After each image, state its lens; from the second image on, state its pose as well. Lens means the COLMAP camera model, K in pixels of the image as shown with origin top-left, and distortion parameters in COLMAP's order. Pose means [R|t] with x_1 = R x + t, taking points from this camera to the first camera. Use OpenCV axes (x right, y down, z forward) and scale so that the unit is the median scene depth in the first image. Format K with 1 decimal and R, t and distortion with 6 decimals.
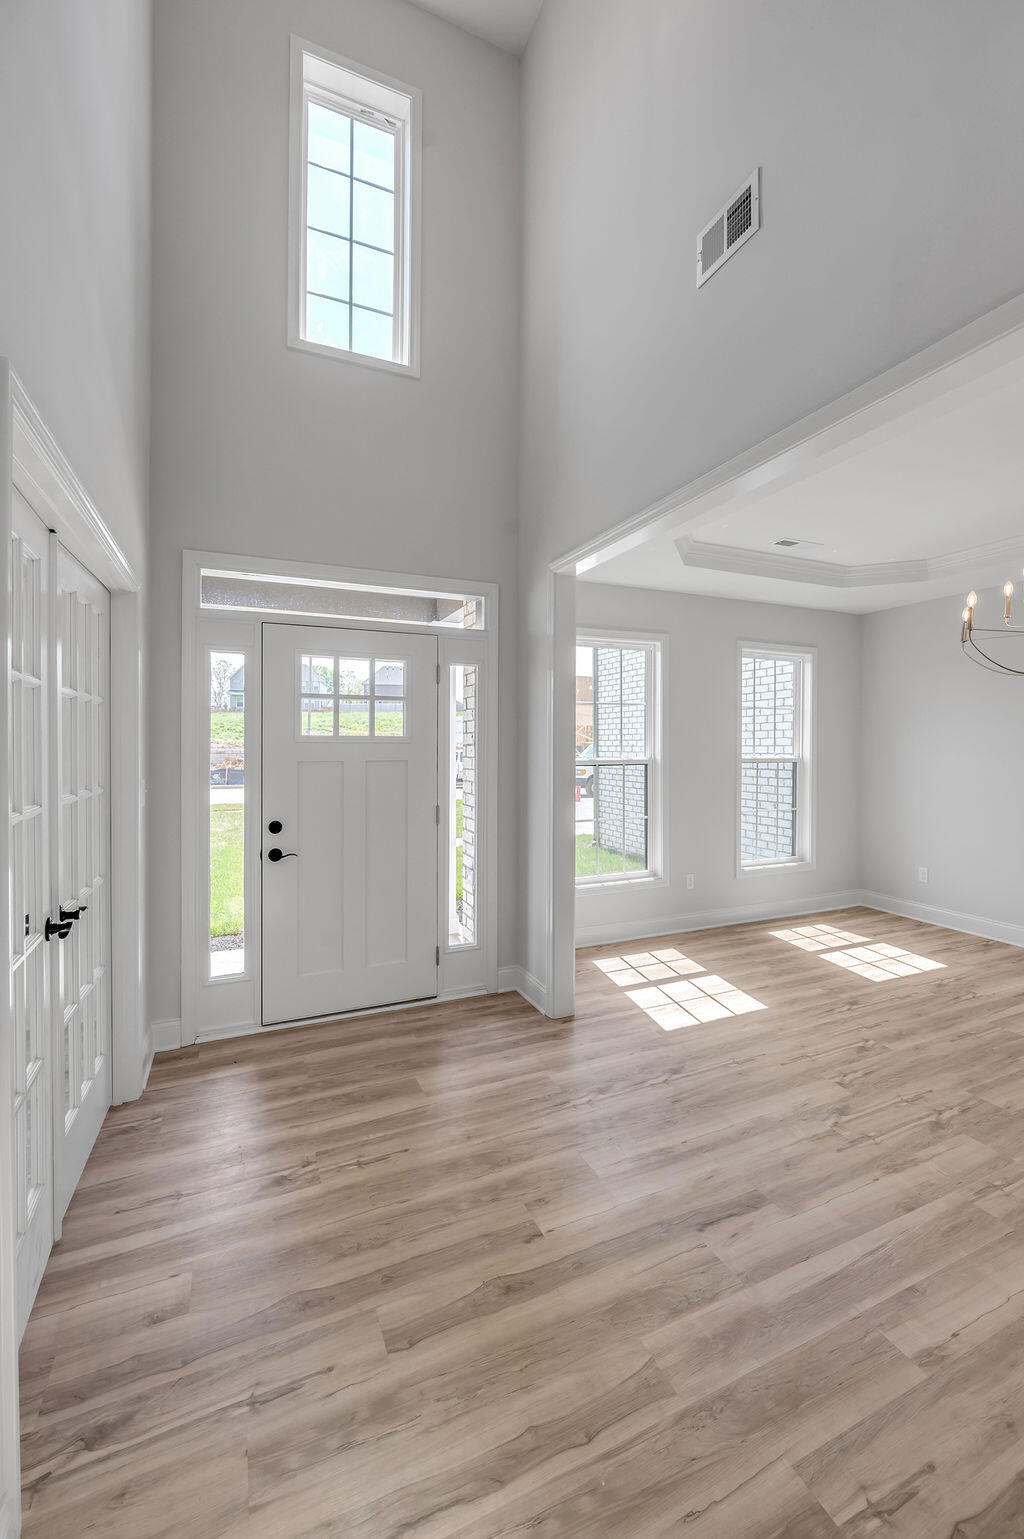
lens RADIAL K [[622.3, 0, 521.9], [0, 622.3, 746.7], [0, 0, 1]] dist [-0.004234, -0.000371]
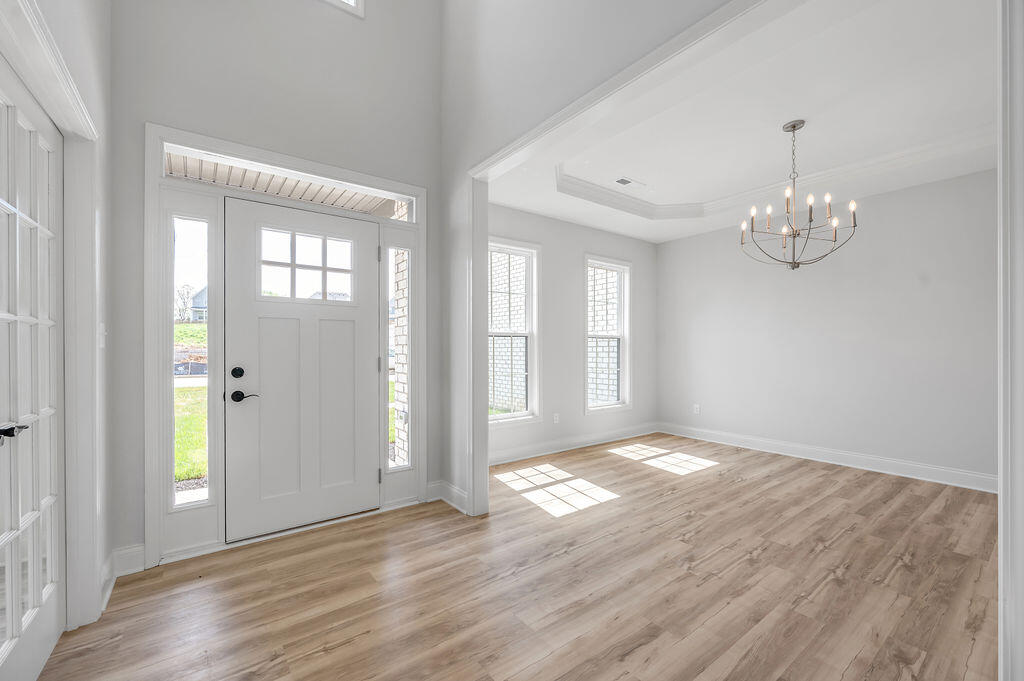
lens RADIAL K [[418.3, 0, 510.2], [0, 418.3, 345.2], [0, 0, 1]] dist [-0.002591, 0.000092]
pose [[0.977711, -0.003048, 0.209934, -0.058916], [0.003271, 0.999994, -0.000714, 0.077318], [-0.209930, 0.001385, 0.977715, 0.120602]]
